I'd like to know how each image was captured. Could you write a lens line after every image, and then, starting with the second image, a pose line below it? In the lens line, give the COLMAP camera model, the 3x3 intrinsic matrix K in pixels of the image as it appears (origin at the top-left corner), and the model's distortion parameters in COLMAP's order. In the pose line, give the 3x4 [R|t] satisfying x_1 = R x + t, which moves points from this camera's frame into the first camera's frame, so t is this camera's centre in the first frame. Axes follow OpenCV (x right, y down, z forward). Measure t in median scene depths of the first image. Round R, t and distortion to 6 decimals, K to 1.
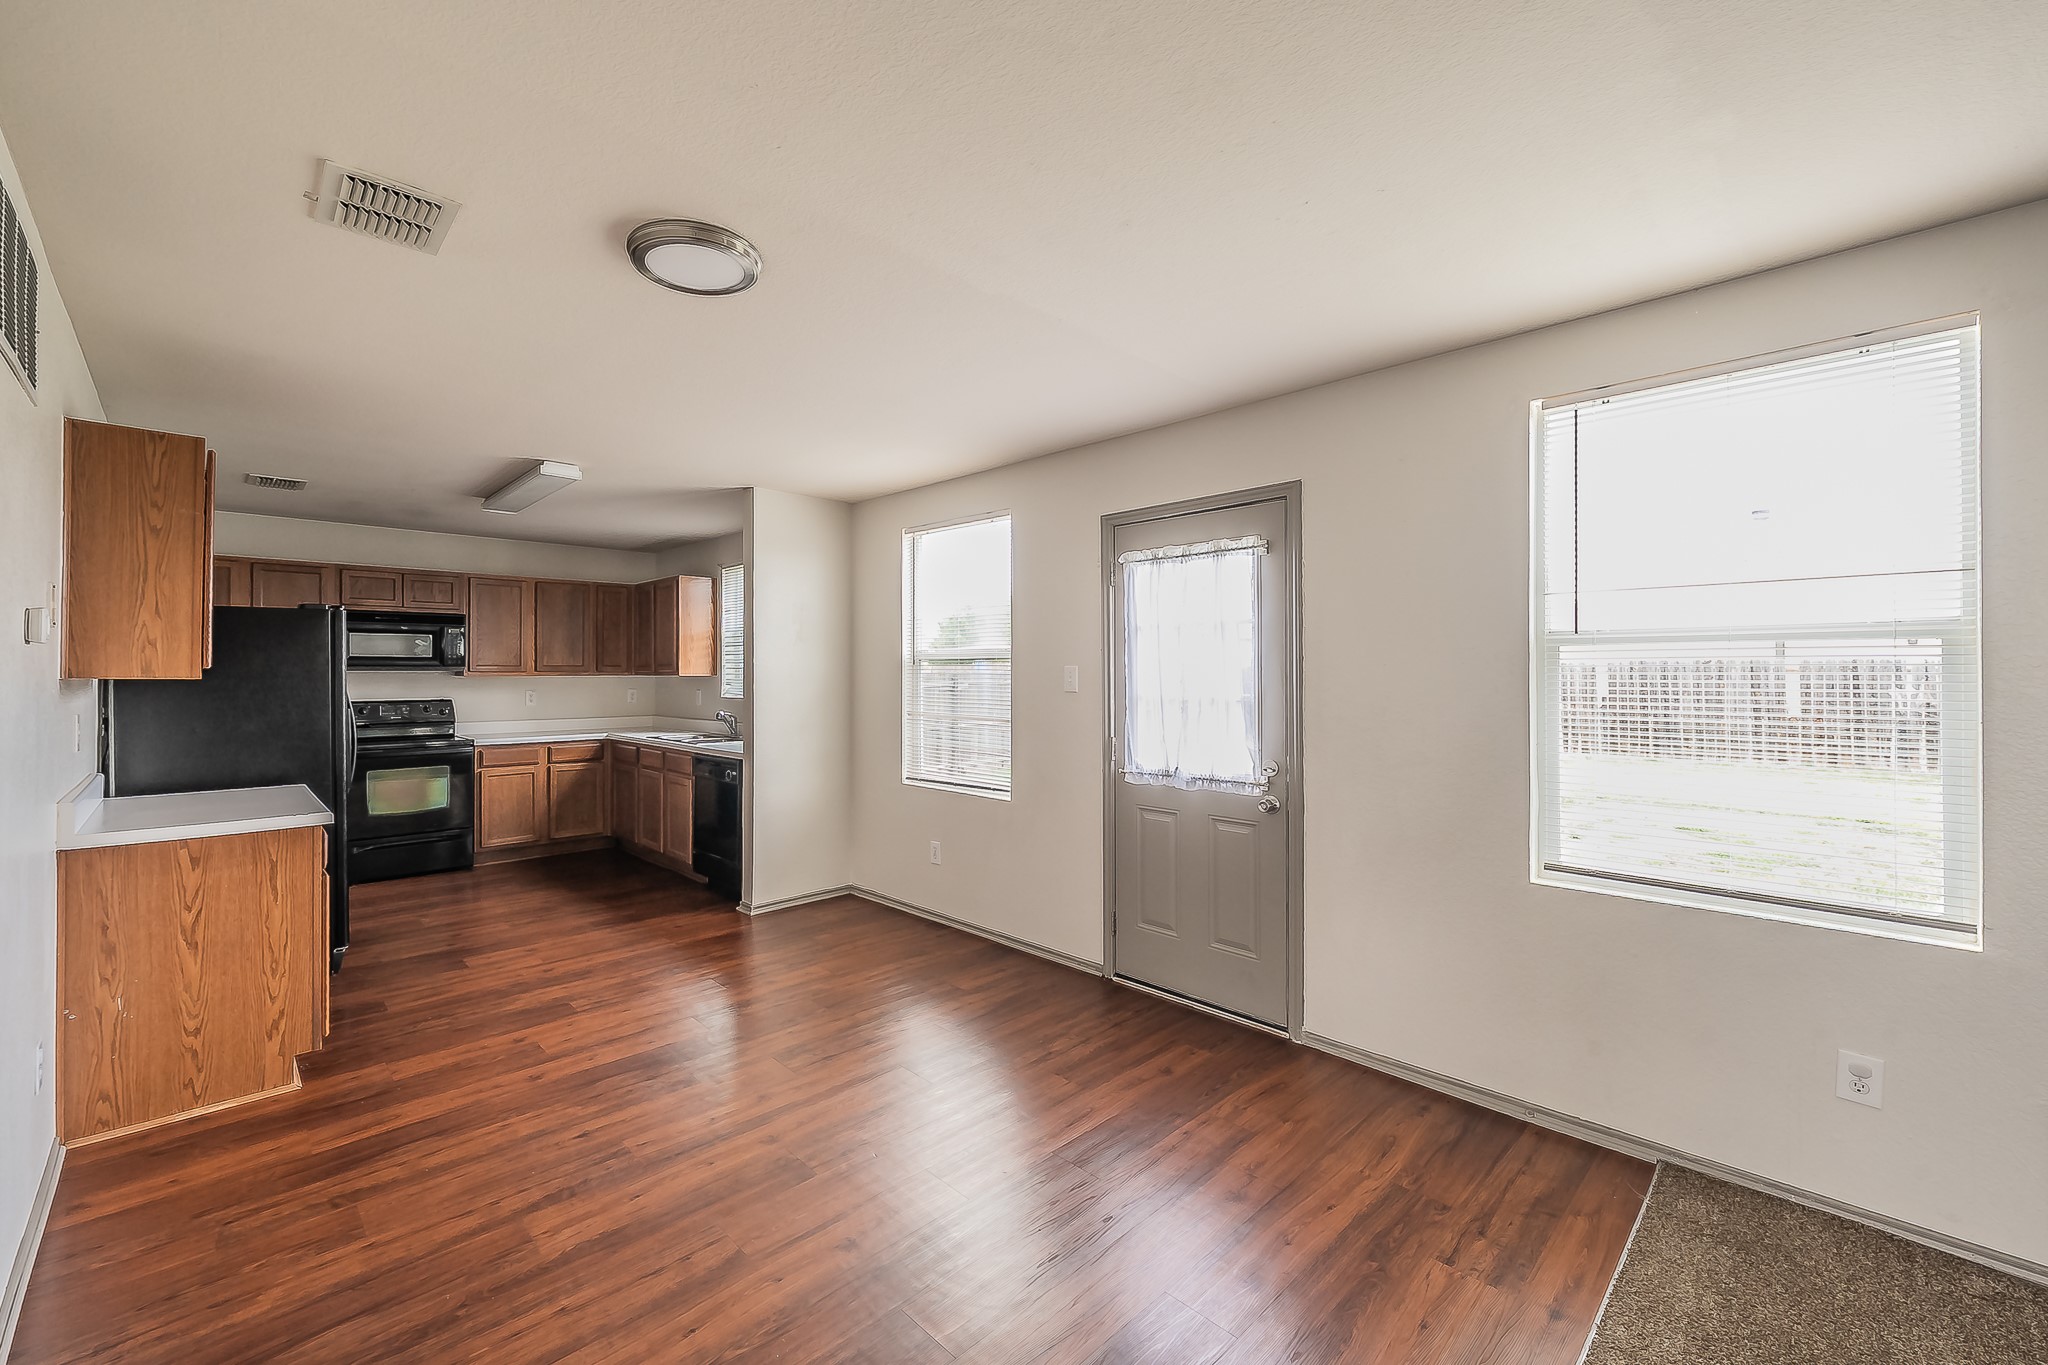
lens RADIAL K [[820.9, 0, 958.1], [0, 820.9, 671.0], [0, 0, 1]] dist [0.006045, -0.001624]
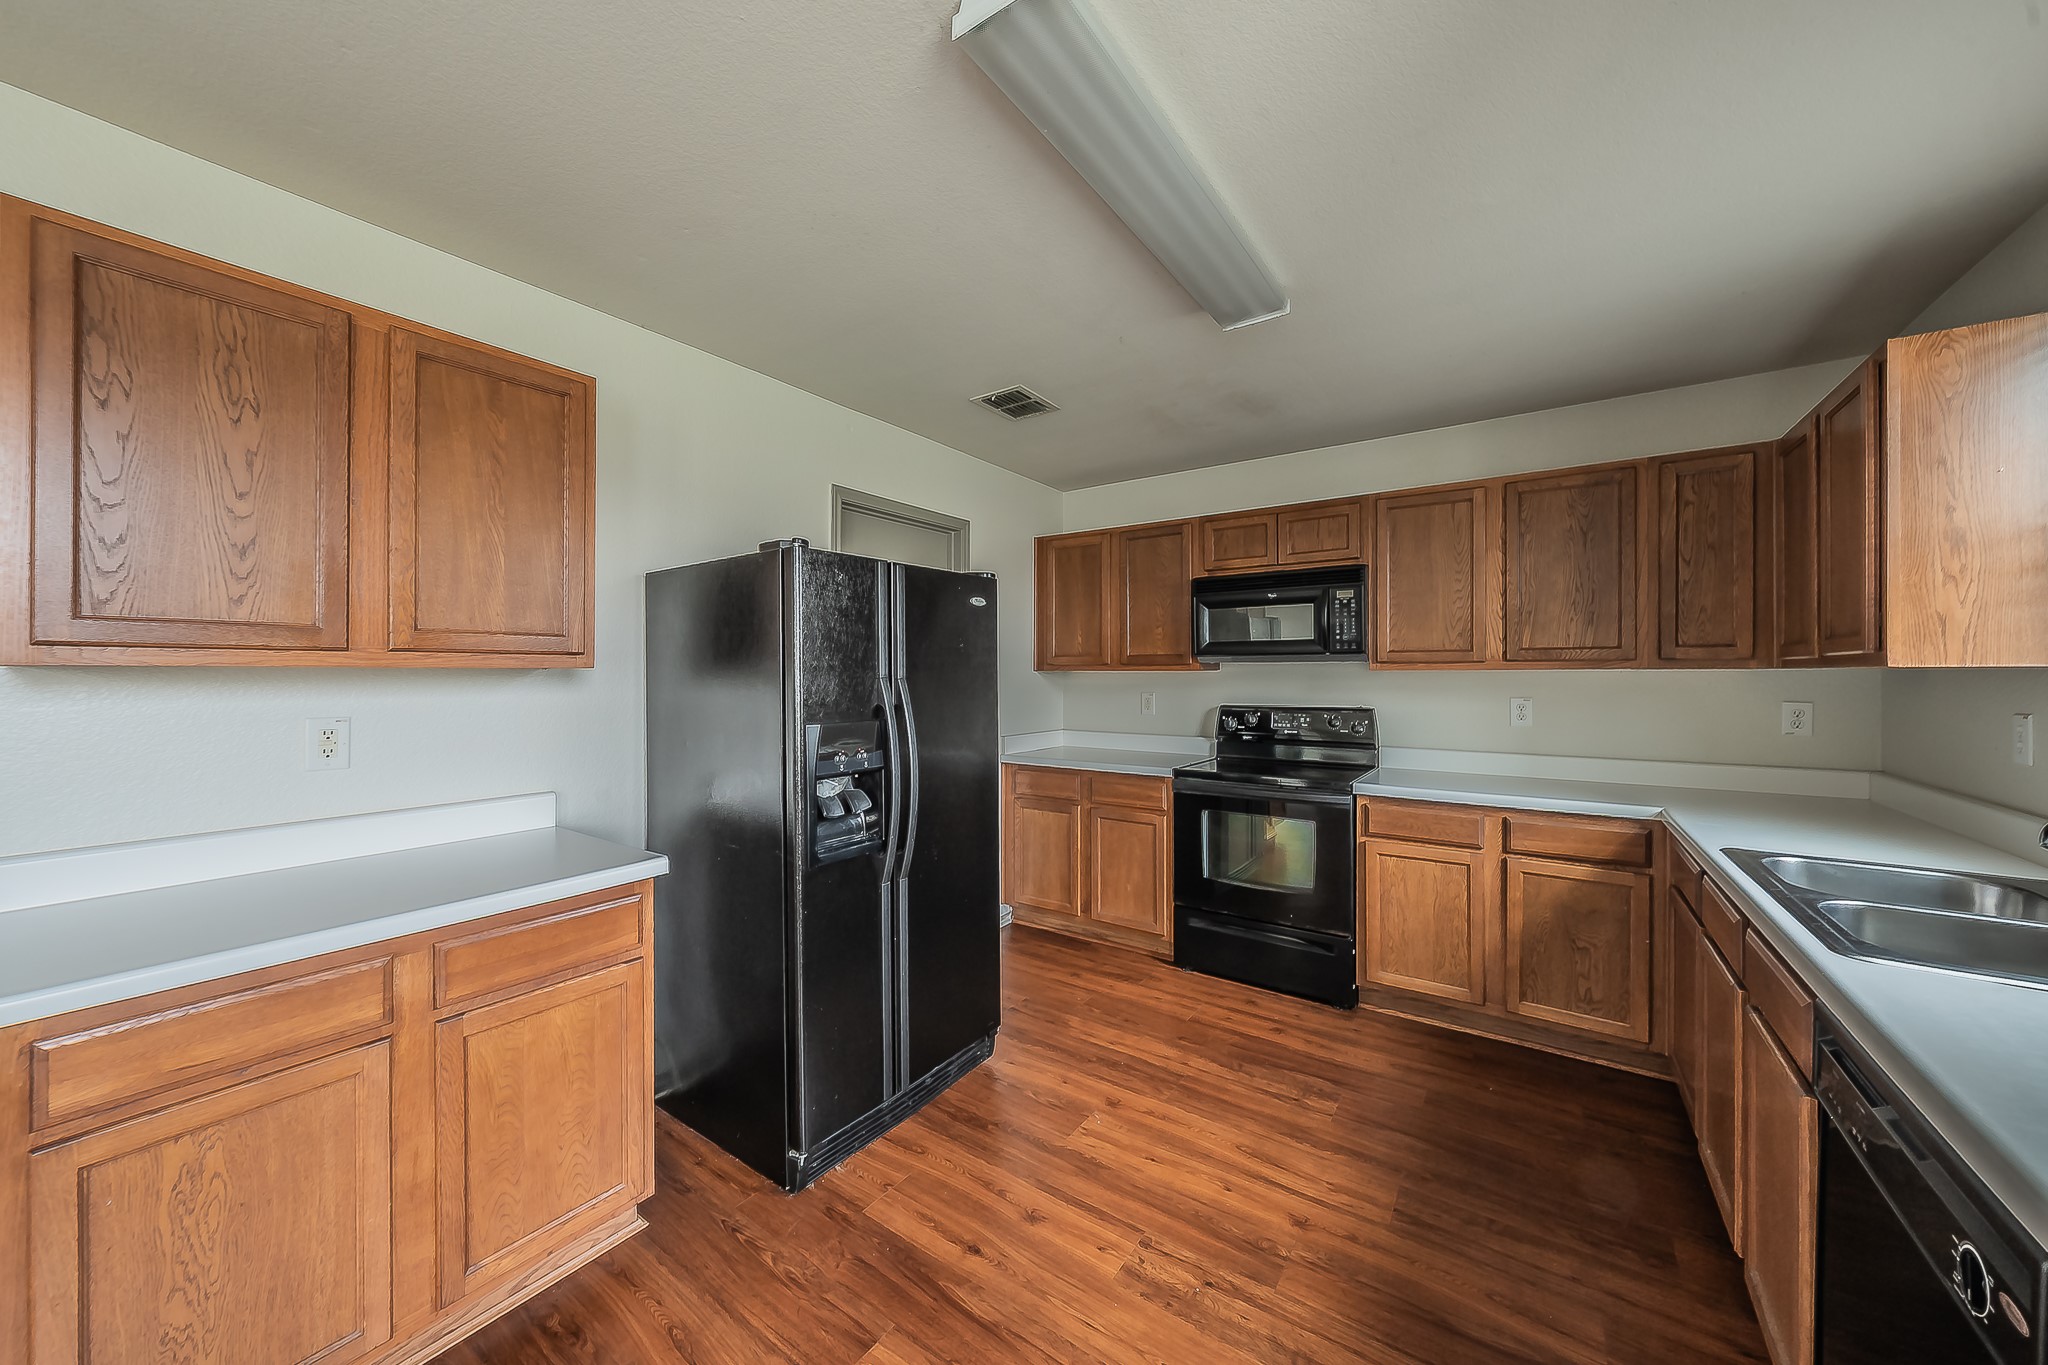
lens RADIAL K [[731.3, 0, 1017.1], [0, 731.3, 671.6], [0, 0, 1]] dist [0.001078, 0.000586]
pose [[0.214700, -0.000885, -0.976680, -0.157835], [0.003080, 0.999995, -0.000229, 0.007381], [0.976675, -0.002959, 0.214701, 0.698461]]
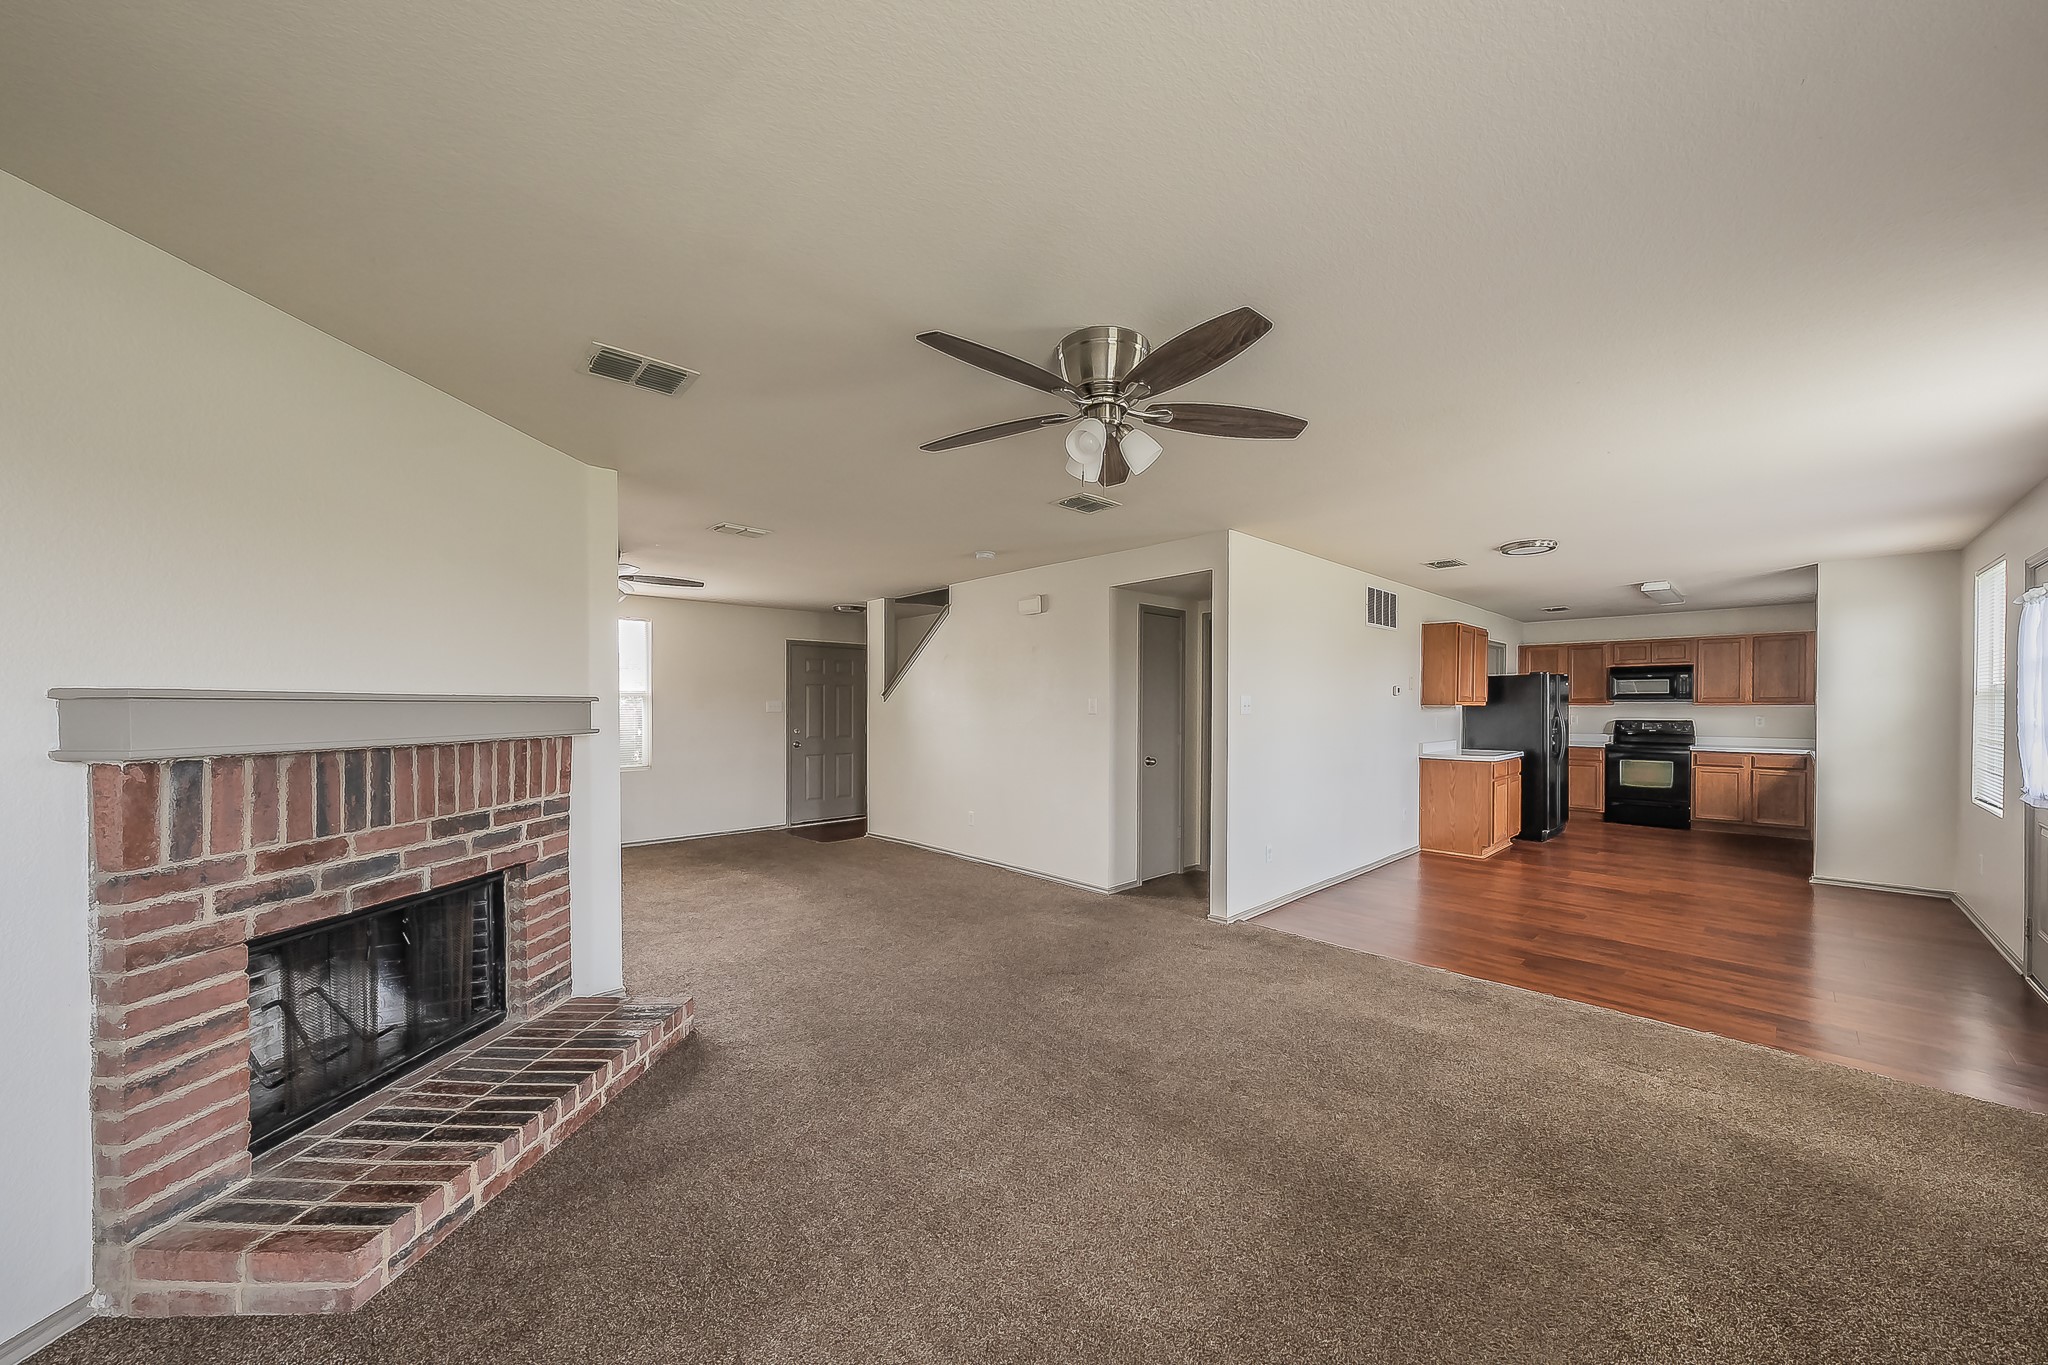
lens RADIAL K [[718.1, 0, 1103.6], [0, 718.1, 715.0], [0, 0, 1]] dist [0.005121, -0.000035]
pose [[0.077067, 0.014939, -0.996914, 0.693356], [0.004135, 0.999874, 0.015303, -0.000167], [0.997017, -0.005302, 0.076996, -0.201421]]
